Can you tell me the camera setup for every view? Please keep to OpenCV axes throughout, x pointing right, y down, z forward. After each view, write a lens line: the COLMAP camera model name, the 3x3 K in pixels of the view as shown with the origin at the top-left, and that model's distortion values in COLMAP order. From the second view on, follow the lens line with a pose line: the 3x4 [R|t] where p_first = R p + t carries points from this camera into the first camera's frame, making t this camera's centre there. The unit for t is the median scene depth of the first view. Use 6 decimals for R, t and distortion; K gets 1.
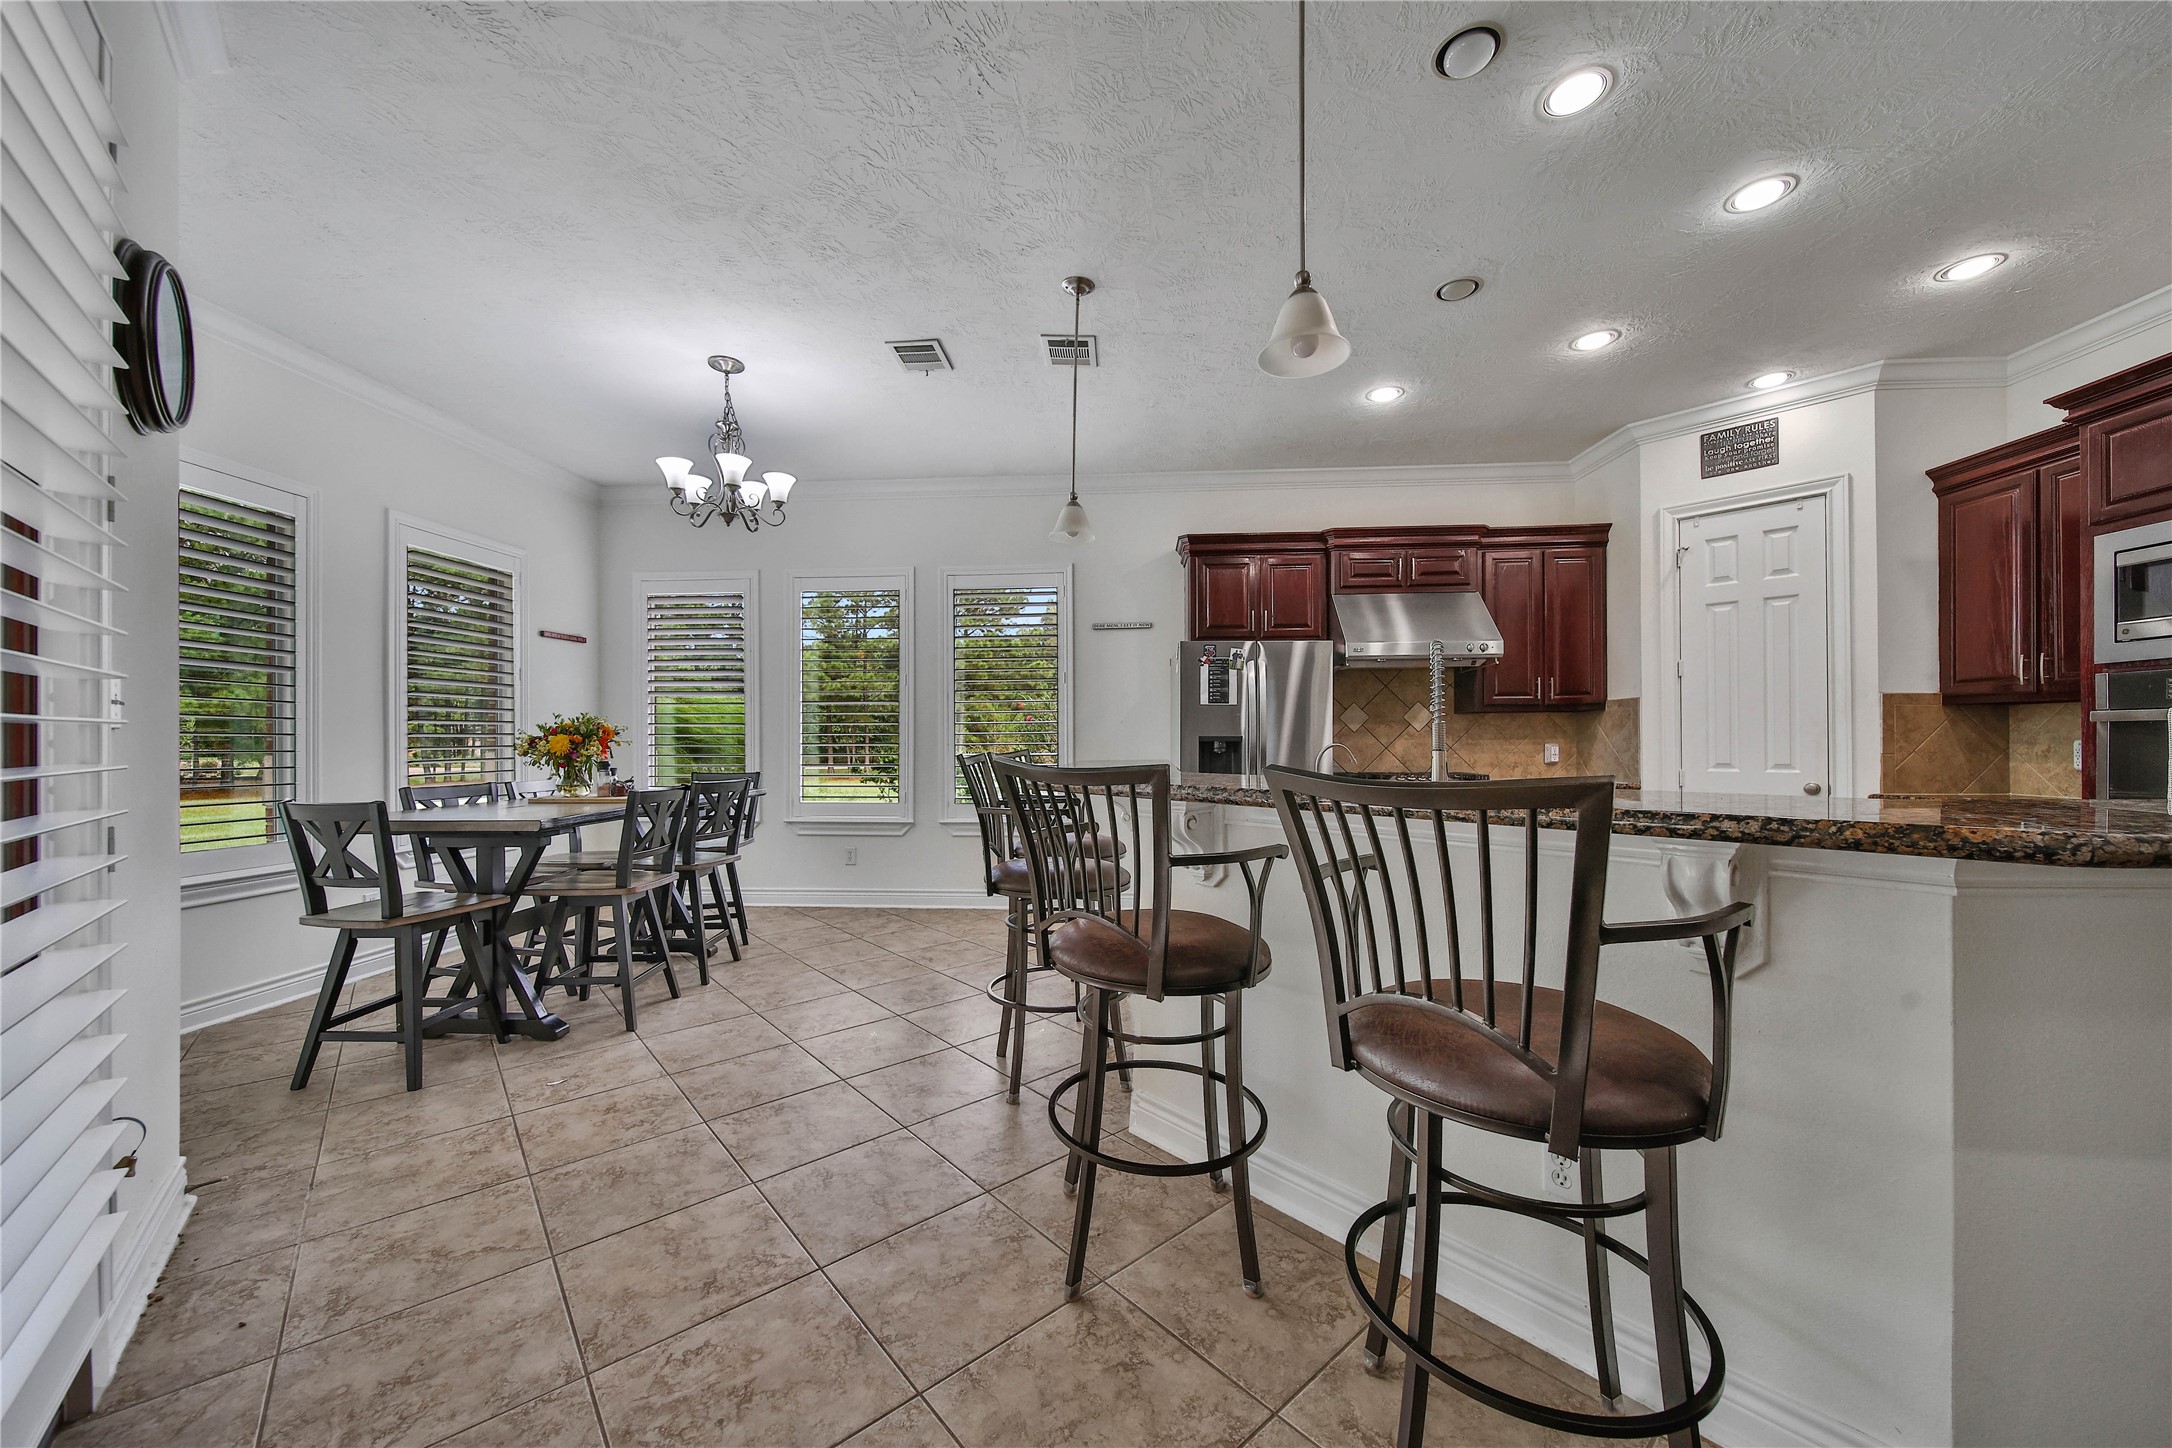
lens RADIAL K [[781.4, 0, 1088.4], [0, 781.4, 741.0], [0, 0, 1]] dist [0.002251, -0.000230]
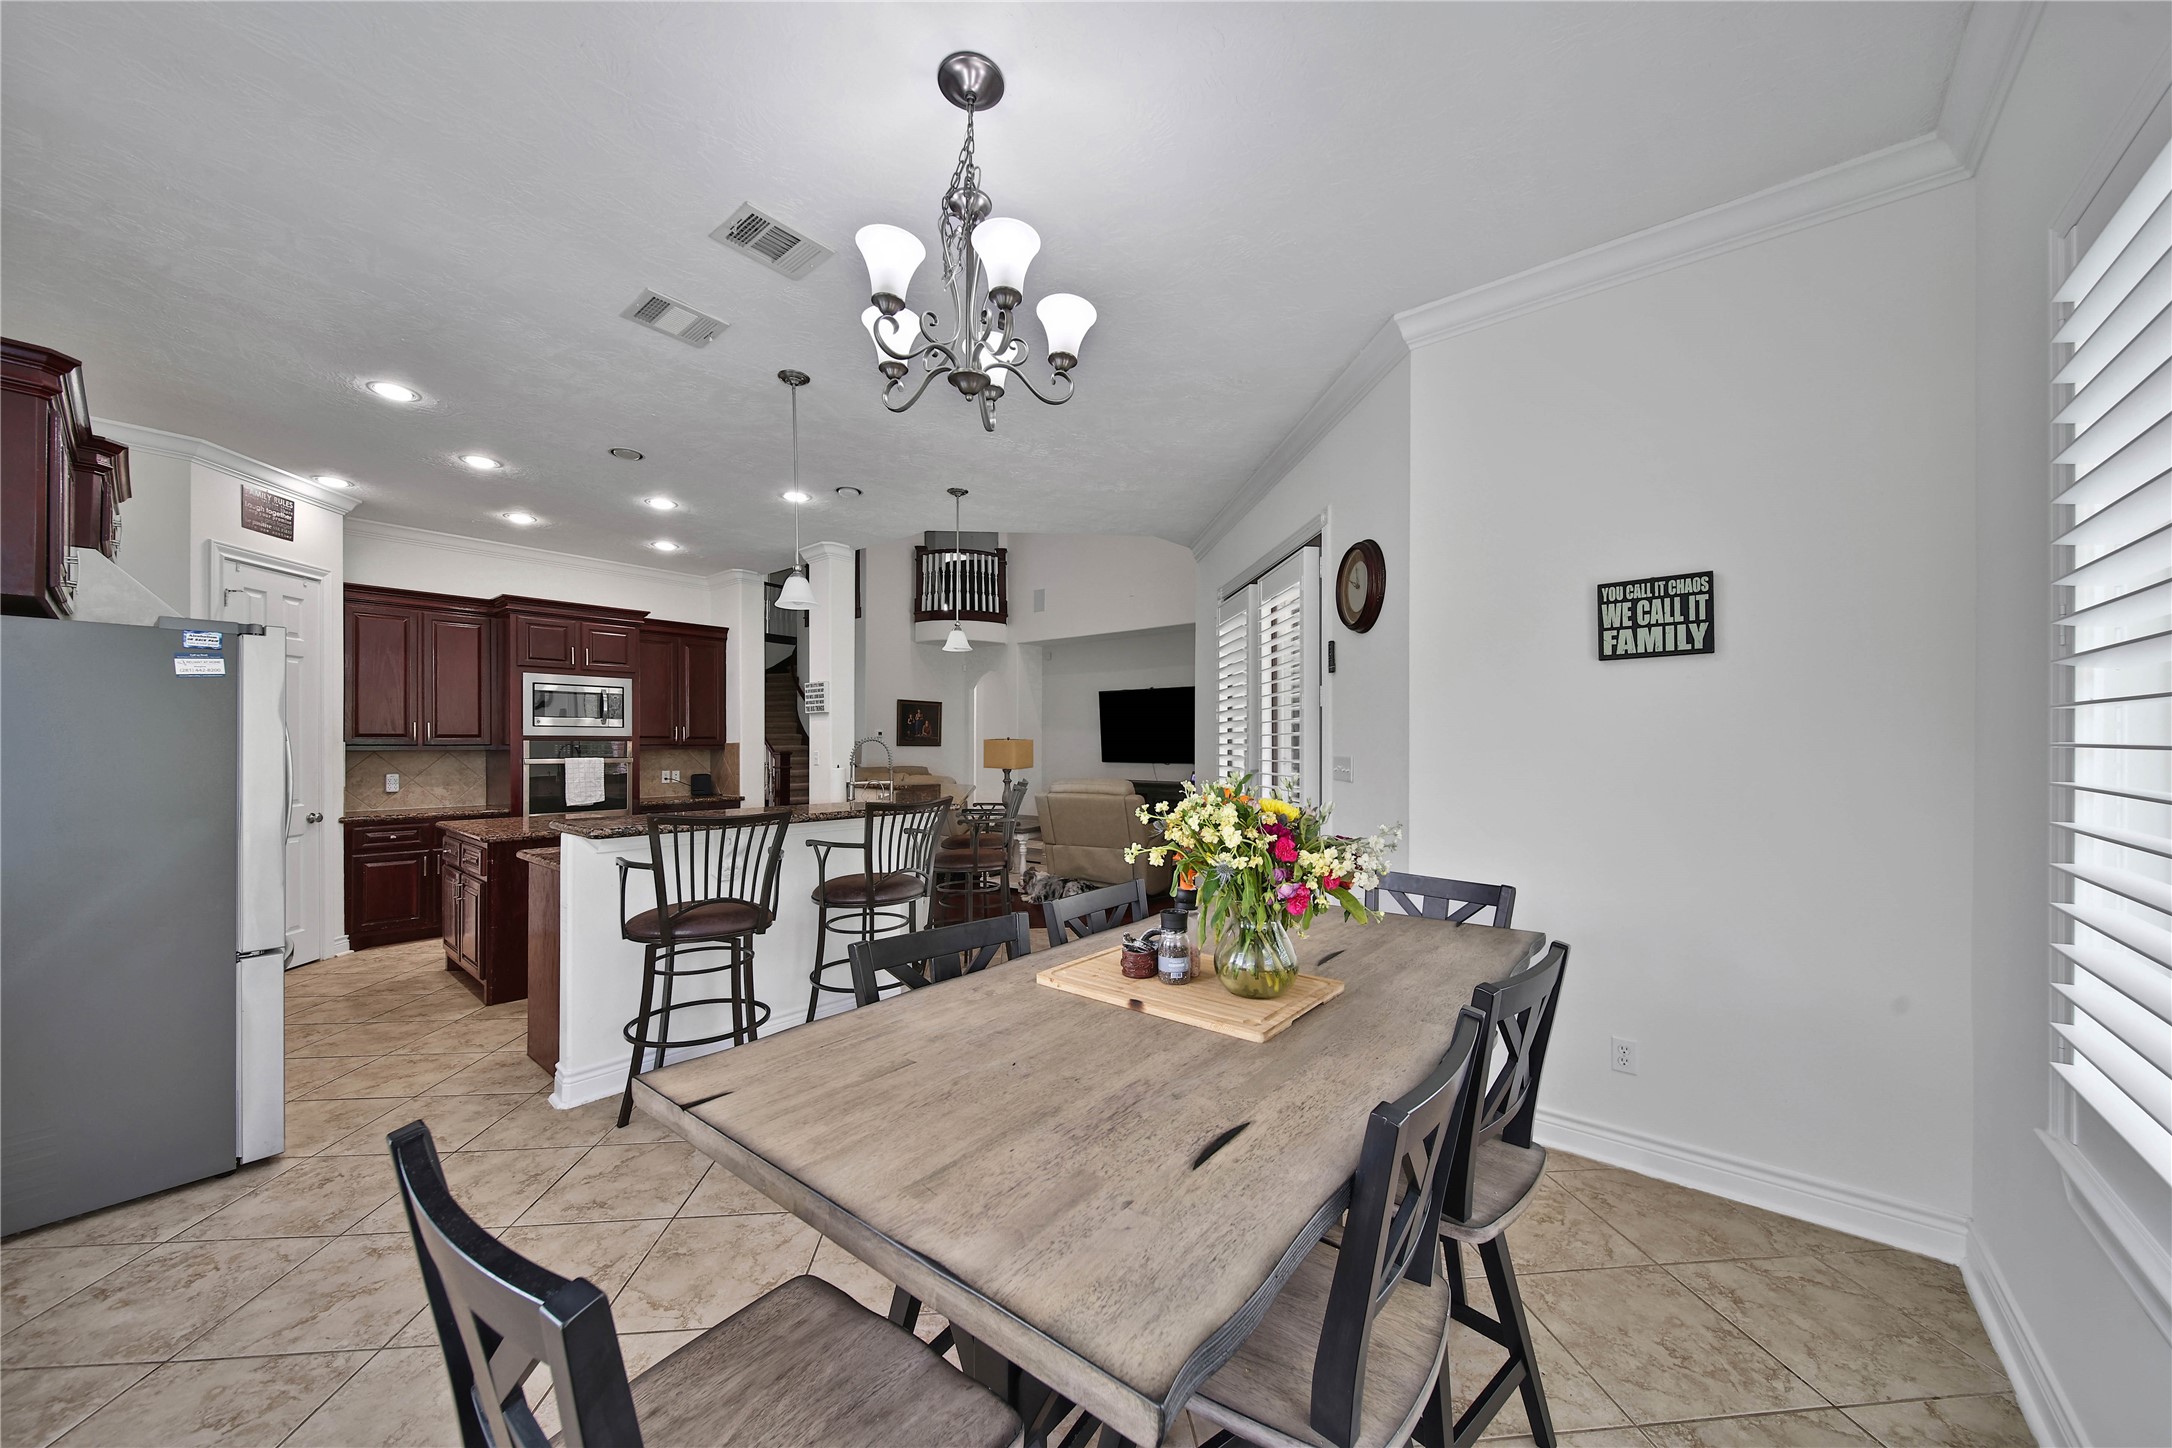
lens RADIAL K [[781.4, 0, 1088.4], [0, 781.4, 741.0], [0, 0, 1]] dist [0.002251, -0.000230]
pose [[-0.814208, 0.006297, 0.580539, -0.717784], [0.002851, 0.999972, -0.006848, -0.043998], [-0.580566, -0.003921, -0.814204, 1.197740]]
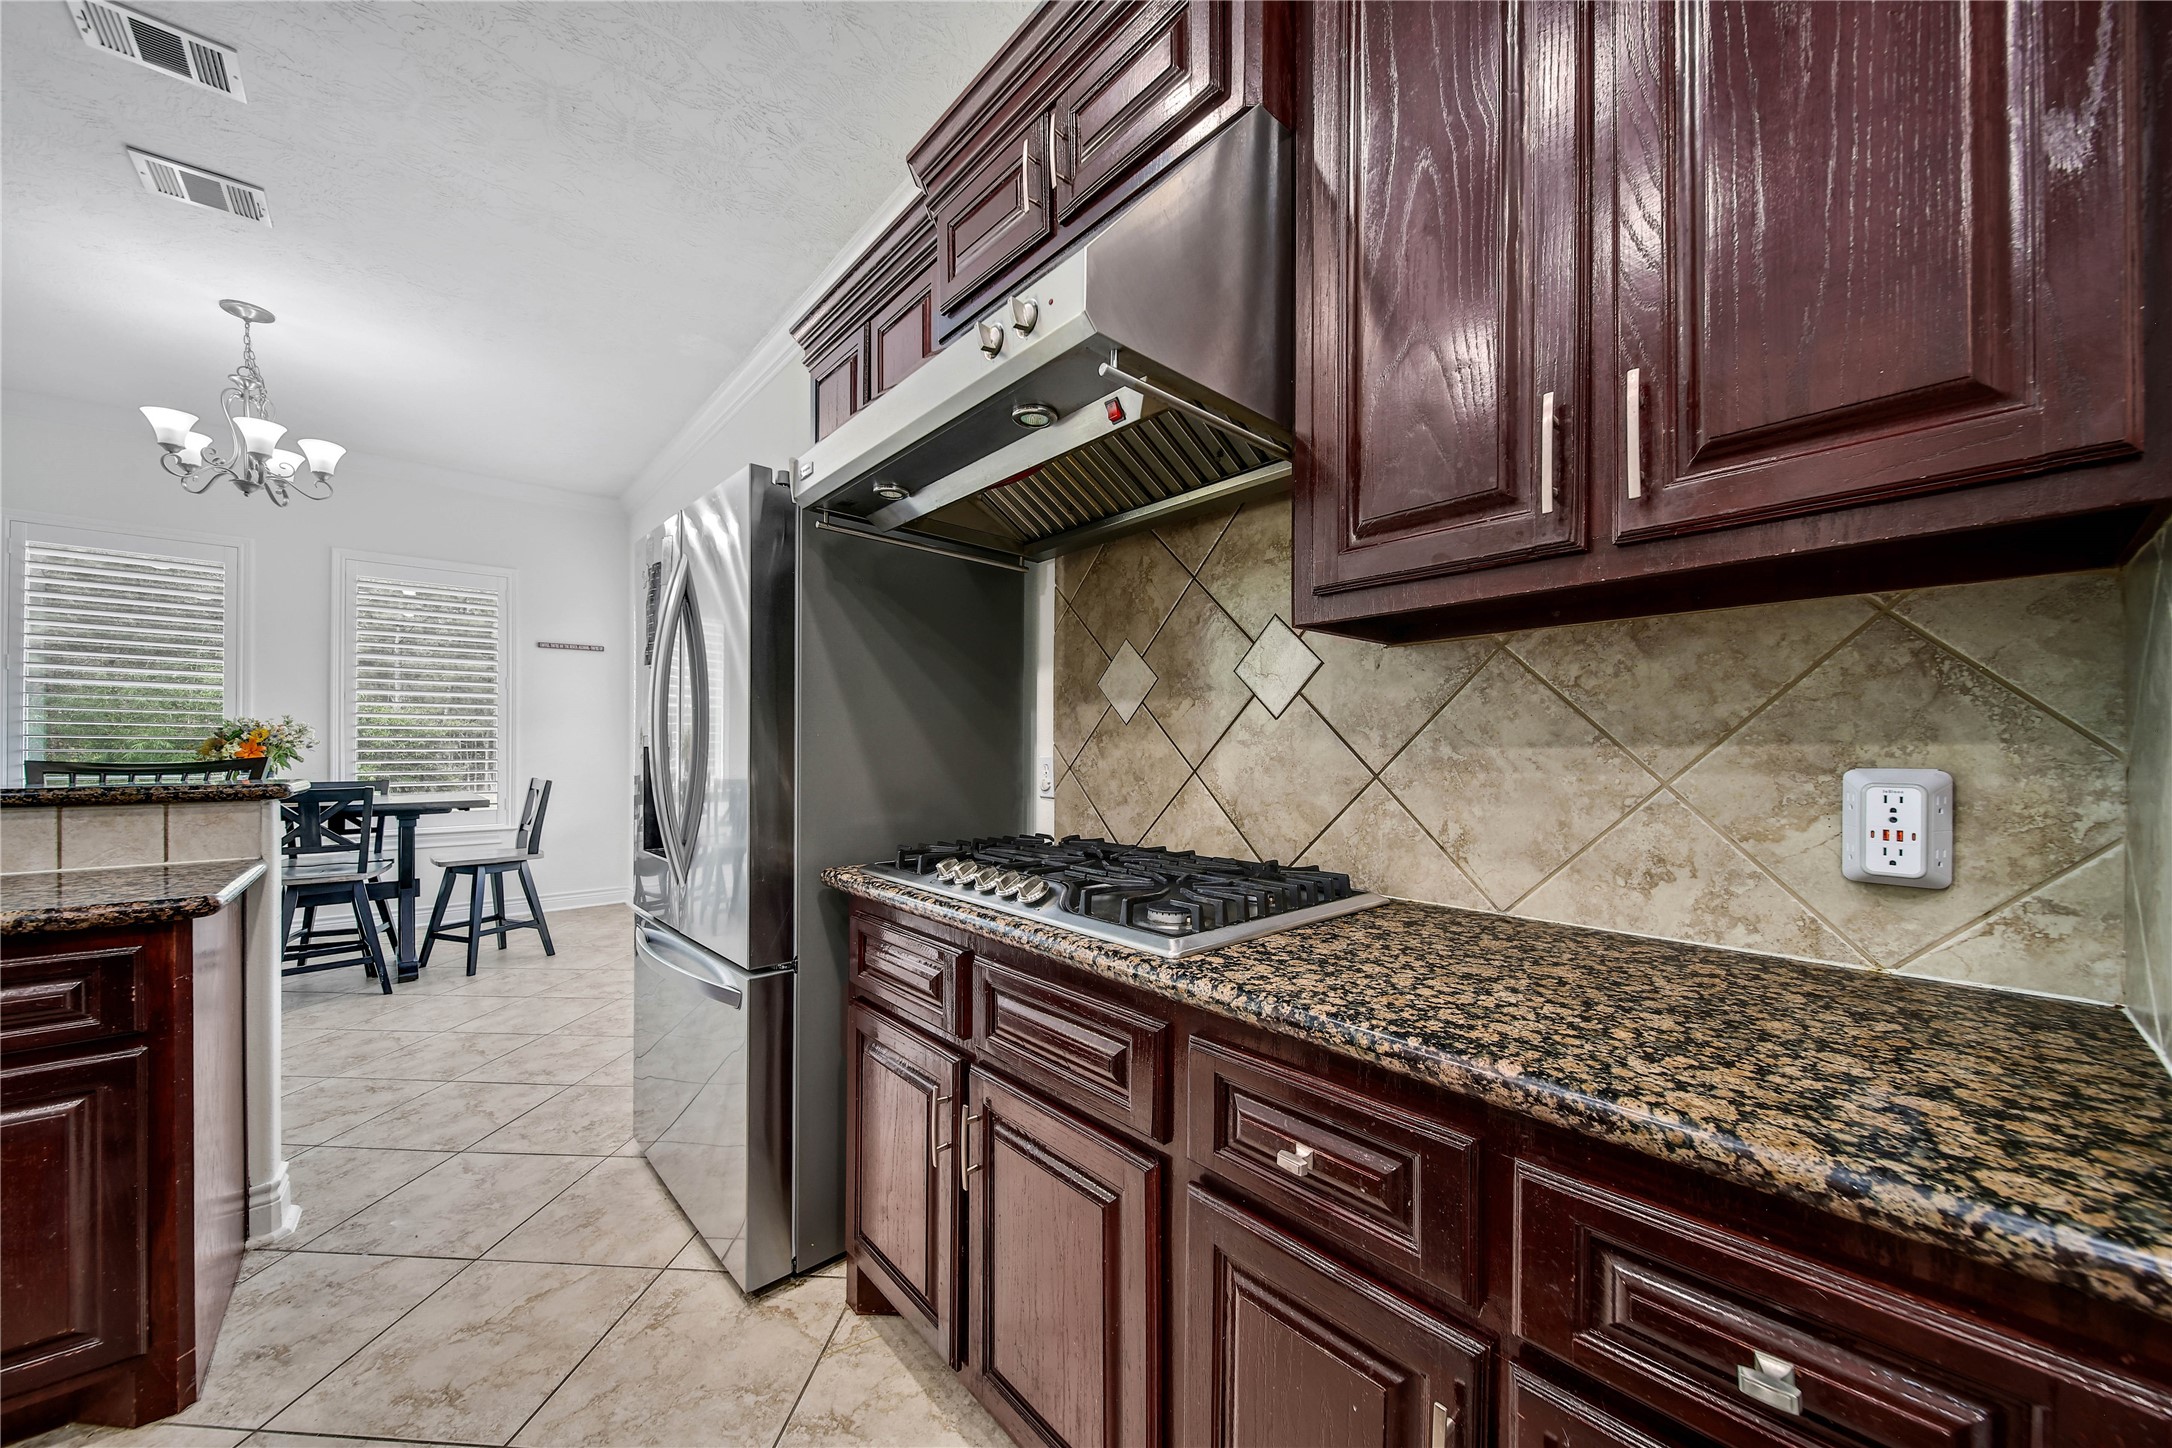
lens RADIAL K [[781.4, 0, 1088.4], [0, 781.4, 741.0], [0, 0, 1]] dist [0.002251, -0.000230]
pose [[0.711118, -0.001689, -0.703071, 0.706632], [-0.003552, 0.999976, -0.005994, -0.001497], [0.703064, 0.006760, 0.711094, 0.904542]]
